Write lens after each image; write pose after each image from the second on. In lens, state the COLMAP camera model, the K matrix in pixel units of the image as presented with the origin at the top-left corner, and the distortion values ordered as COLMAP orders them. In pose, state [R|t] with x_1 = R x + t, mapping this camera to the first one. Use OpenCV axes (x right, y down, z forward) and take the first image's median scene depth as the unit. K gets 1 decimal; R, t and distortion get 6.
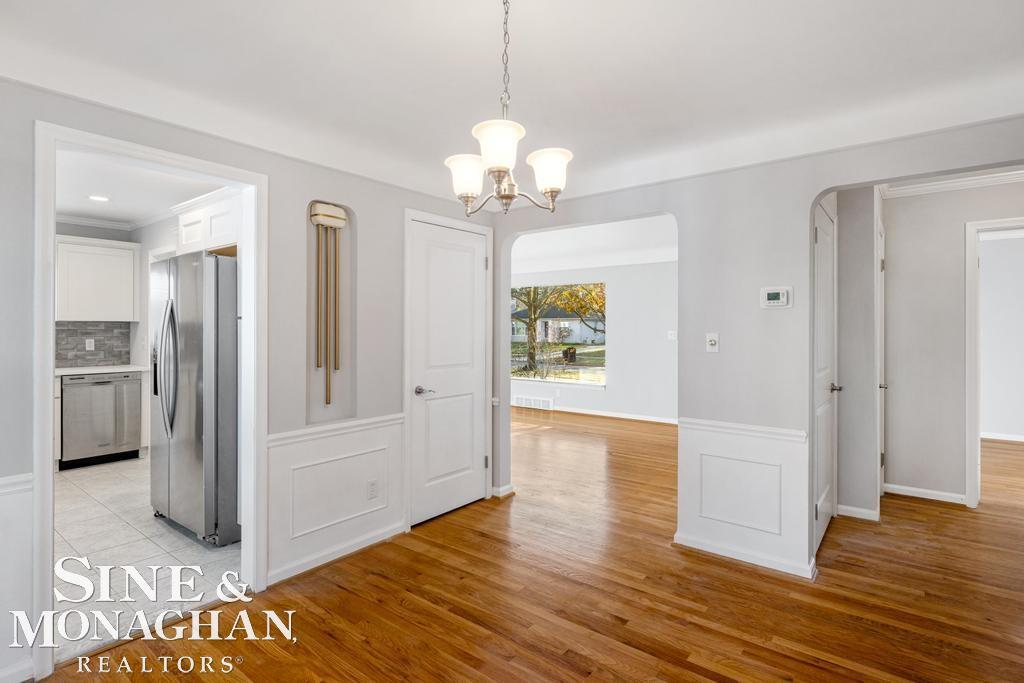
lens RADIAL K [[514.6, 0, 509.9], [0, 514.6, 329.8], [0, 0, 1]] dist [-0.002118, -0.000459]
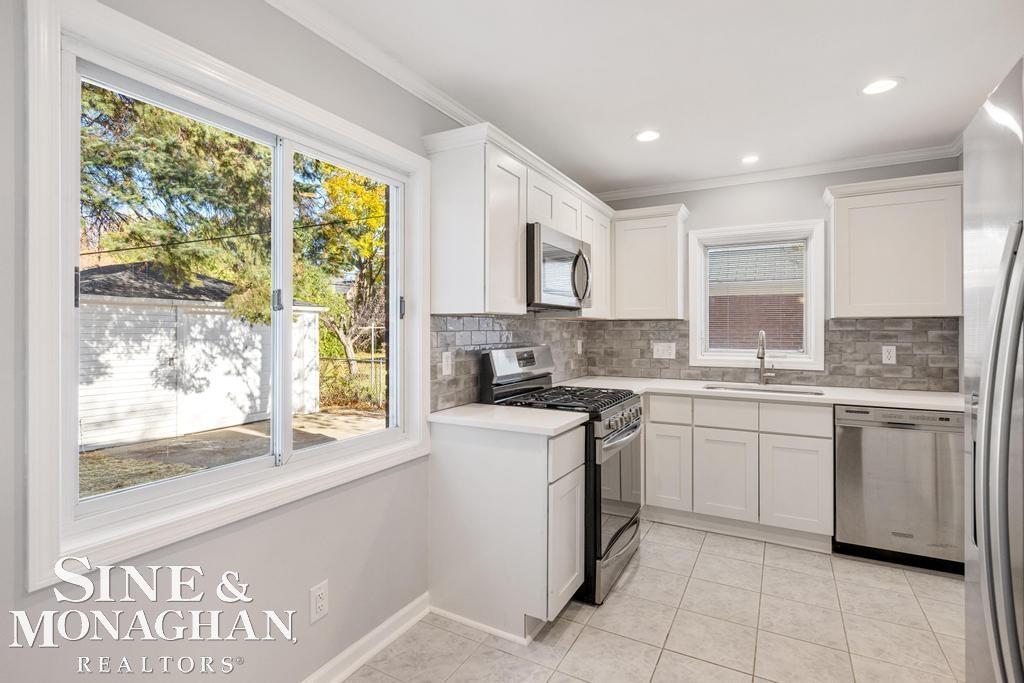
lens RADIAL K [[495.9, 0, 511.1], [0, 495.9, 329.8], [0, 0, 1]] dist [0.000042, 0.000031]
pose [[0.160793, 0.000263, -0.986988, -0.296753], [-0.000612, 1.000000, 0.000167, -0.001511], [0.986988, 0.000577, 0.160793, 0.450949]]
